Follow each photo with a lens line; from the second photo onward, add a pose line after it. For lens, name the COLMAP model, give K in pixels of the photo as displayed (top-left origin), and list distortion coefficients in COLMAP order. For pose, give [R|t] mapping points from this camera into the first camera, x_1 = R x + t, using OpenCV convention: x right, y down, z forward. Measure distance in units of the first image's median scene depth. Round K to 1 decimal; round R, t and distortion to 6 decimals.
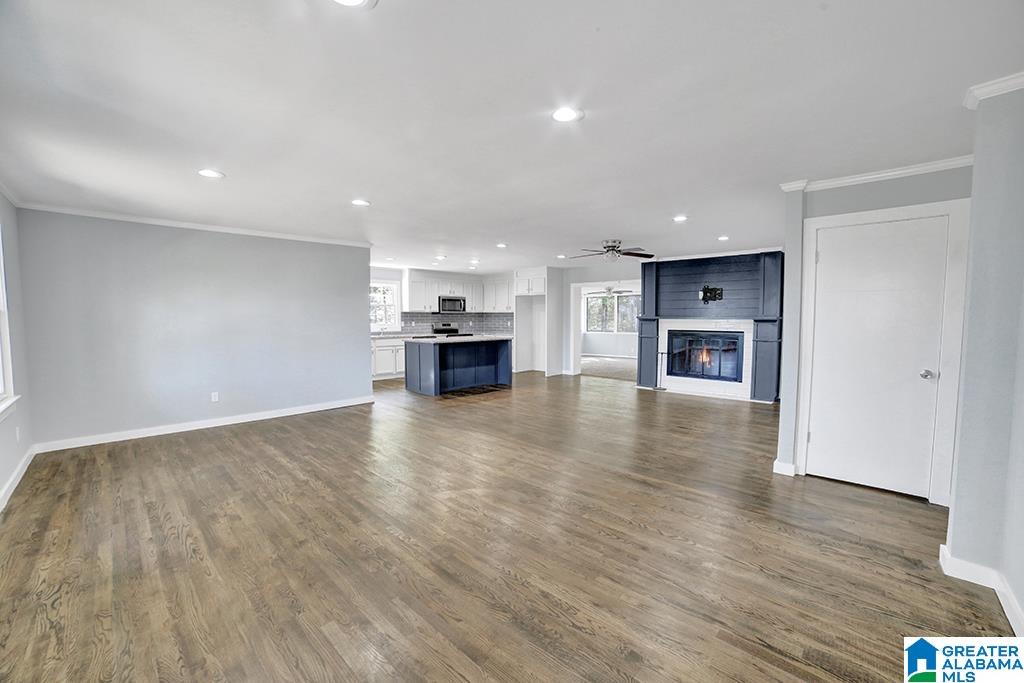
lens RADIAL K [[384.9, 0, 512.0], [0, 384.9, 341.5], [0, 0, 1]] dist [-0.037552, 0.000057]
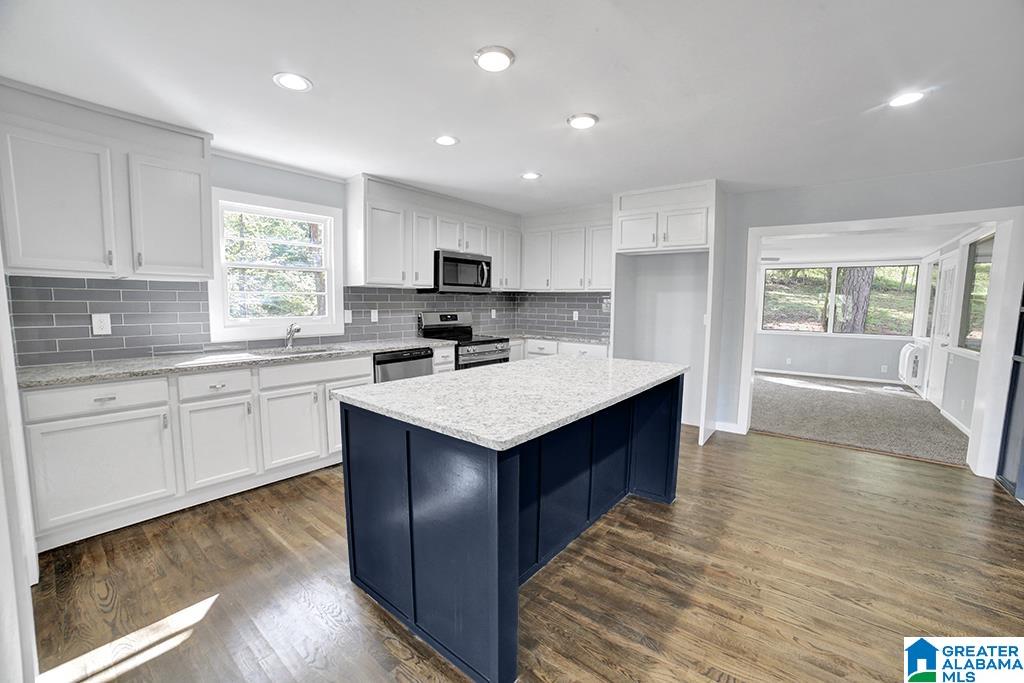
lens RADIAL K [[419.5, 0, 512.0], [0, 419.5, 341.5], [0, 0, 1]] dist [-0.045812, 0.000400]
pose [[0.996525, 0.002628, 0.083252, -0.145368], [-0.005553, 0.999375, 0.034918, -0.034459], [-0.083108, -0.035259, 0.995917, 0.532468]]
